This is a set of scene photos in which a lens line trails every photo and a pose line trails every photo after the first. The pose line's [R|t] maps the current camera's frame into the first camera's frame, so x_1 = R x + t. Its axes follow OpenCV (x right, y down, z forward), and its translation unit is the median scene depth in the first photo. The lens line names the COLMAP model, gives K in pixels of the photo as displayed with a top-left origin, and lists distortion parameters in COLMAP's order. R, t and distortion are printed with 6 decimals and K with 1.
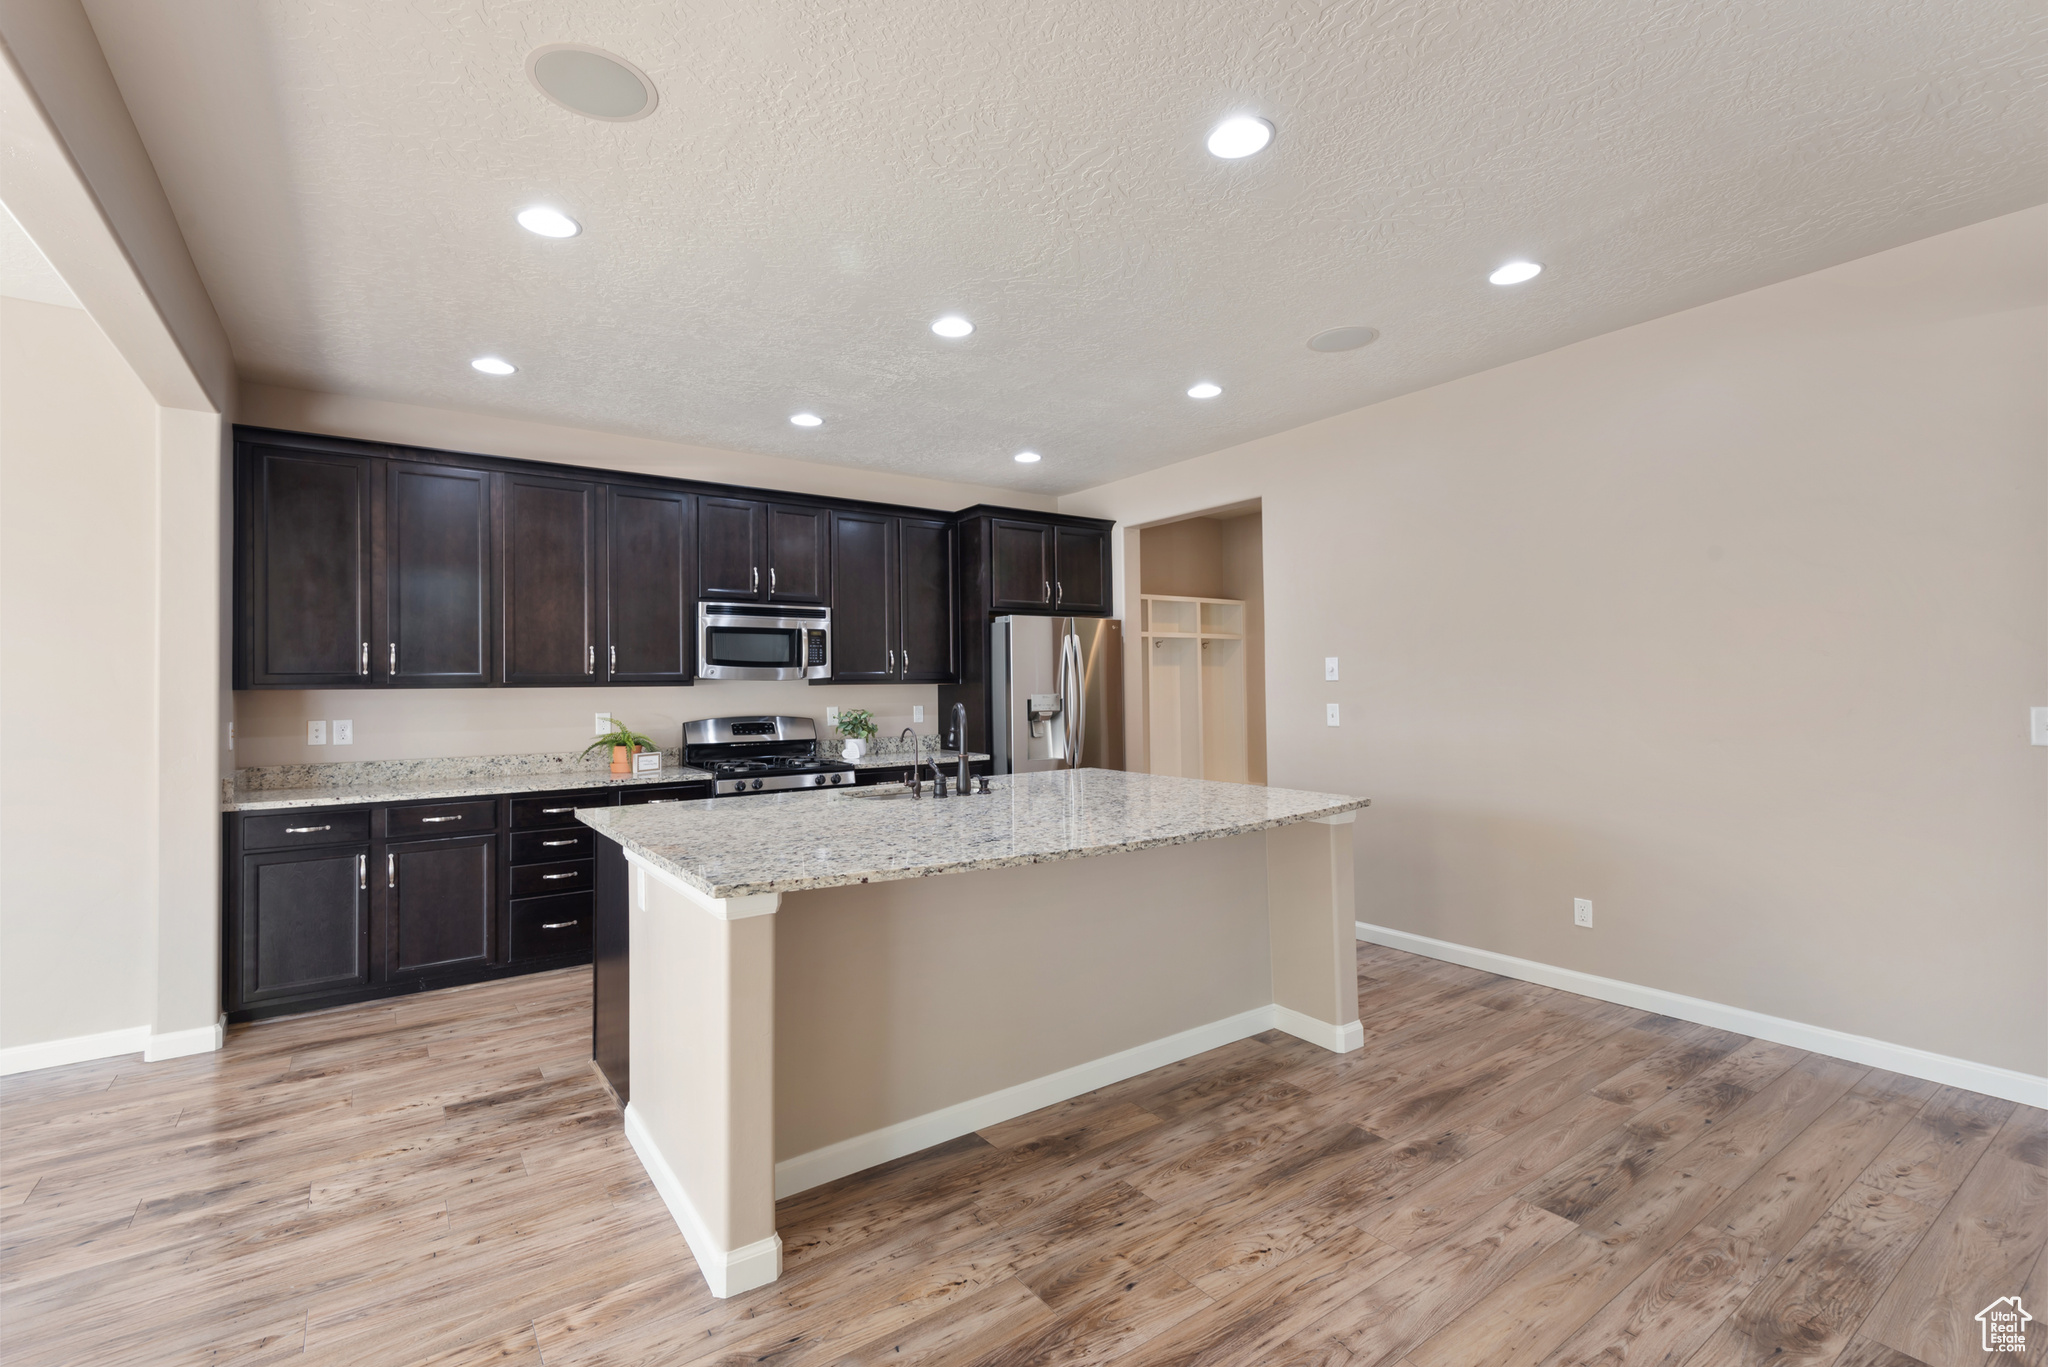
lens RADIAL K [[913.6, 0, 1024.2], [0, 913.6, 674.6], [0, 0, 1]] dist [0.023806, -0.000156]
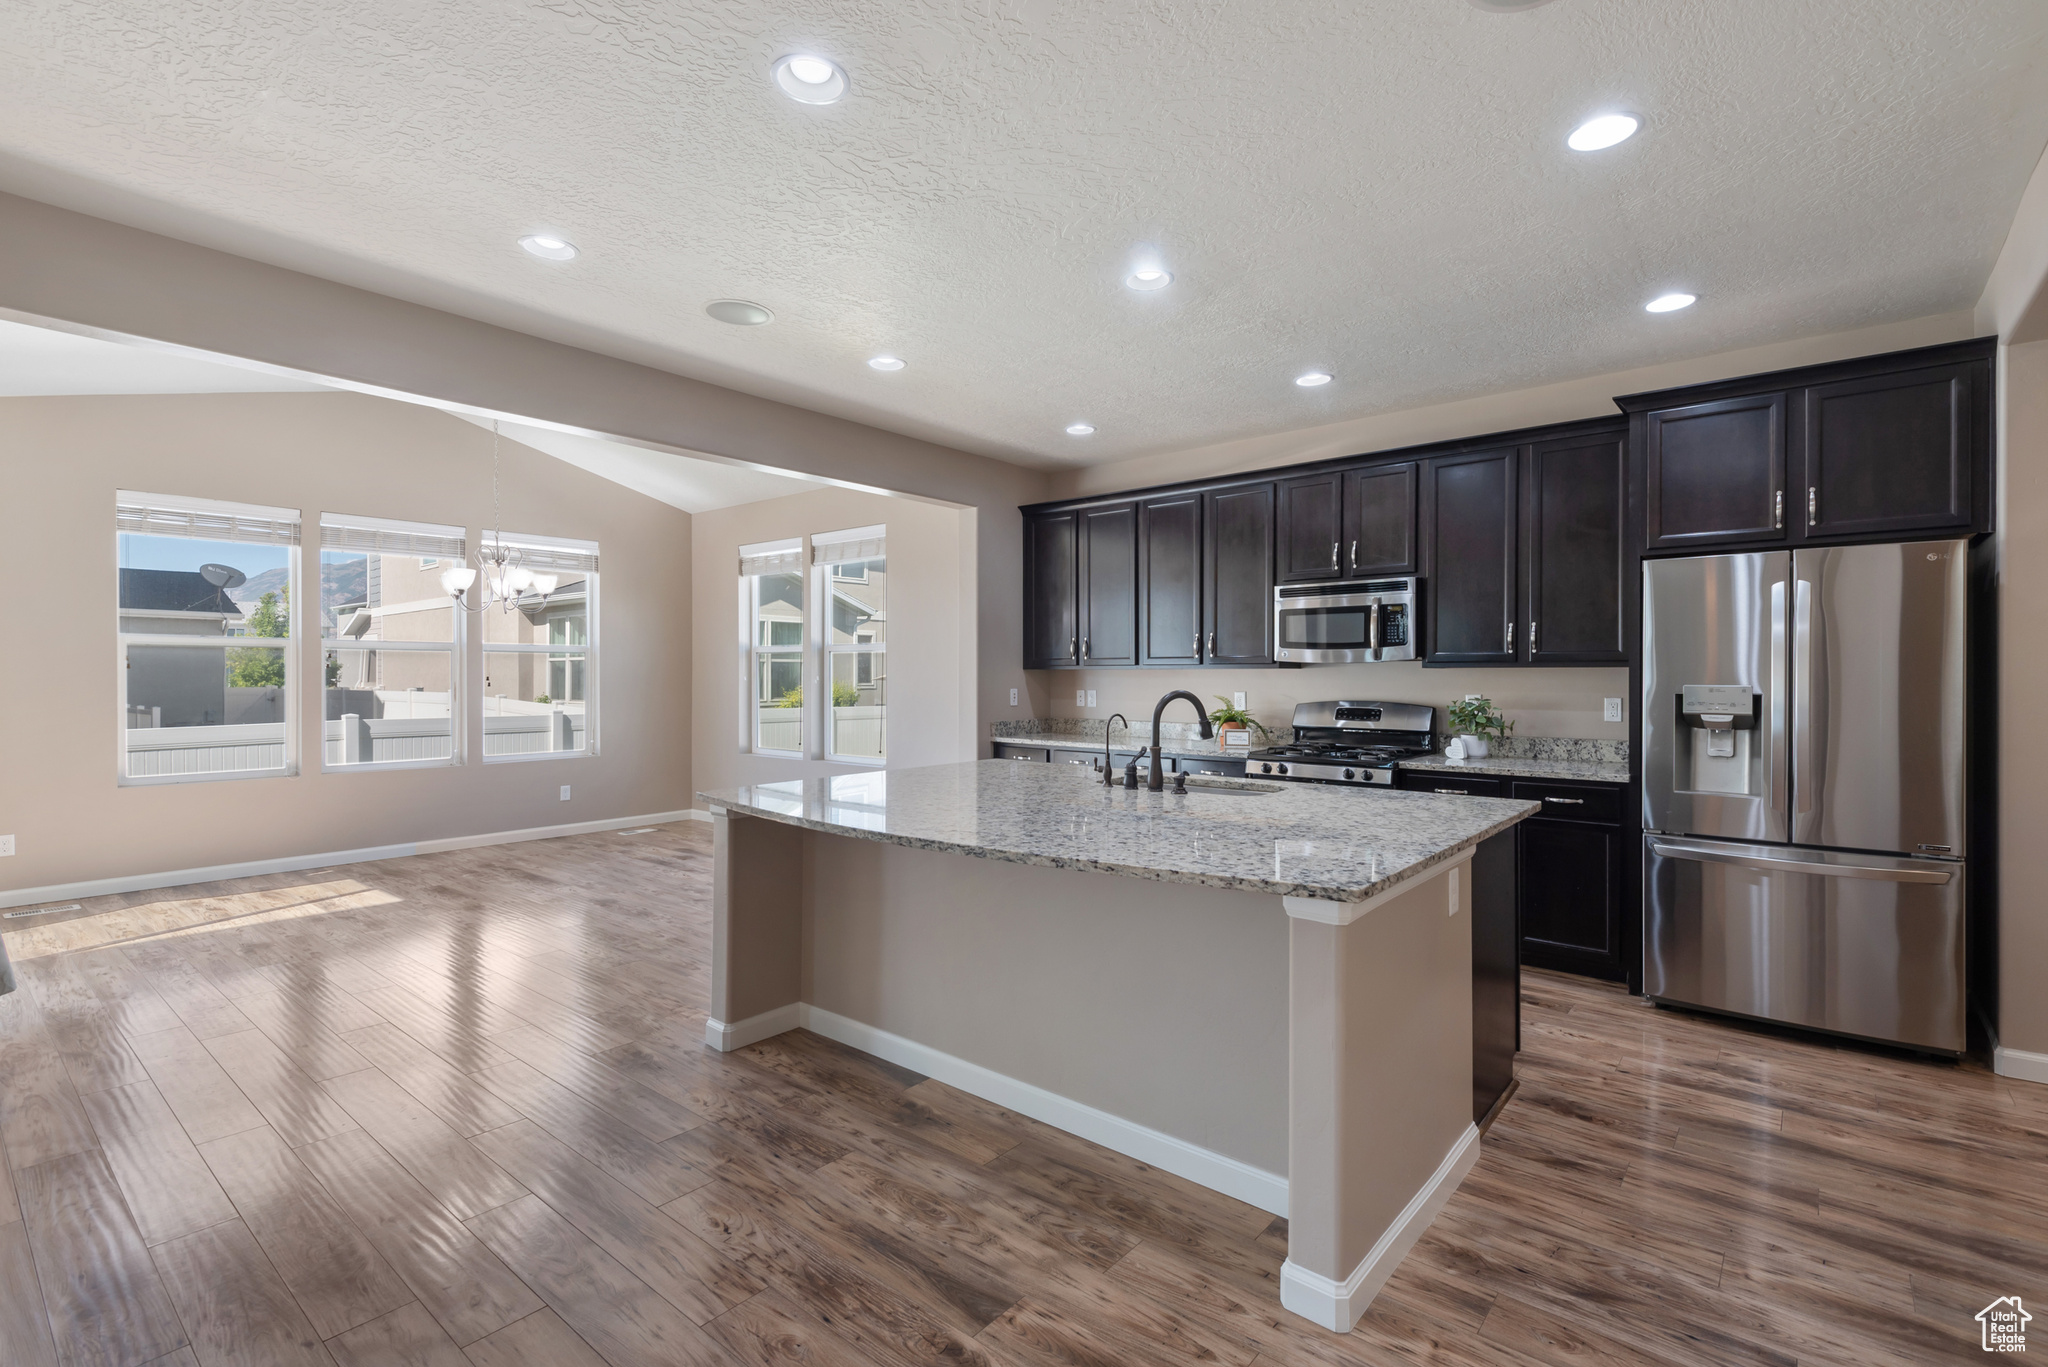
lens RADIAL K [[921.1, 0, 1017.7], [0, 921.1, 690.9], [0, 0, 1]] dist [0.020336, -0.001059]
pose [[0.262395, 0.031031, -0.964461, 0.879719], [0.010175, 0.999338, 0.034921, -0.002521], [0.964907, -0.018976, 0.261906, 0.703801]]
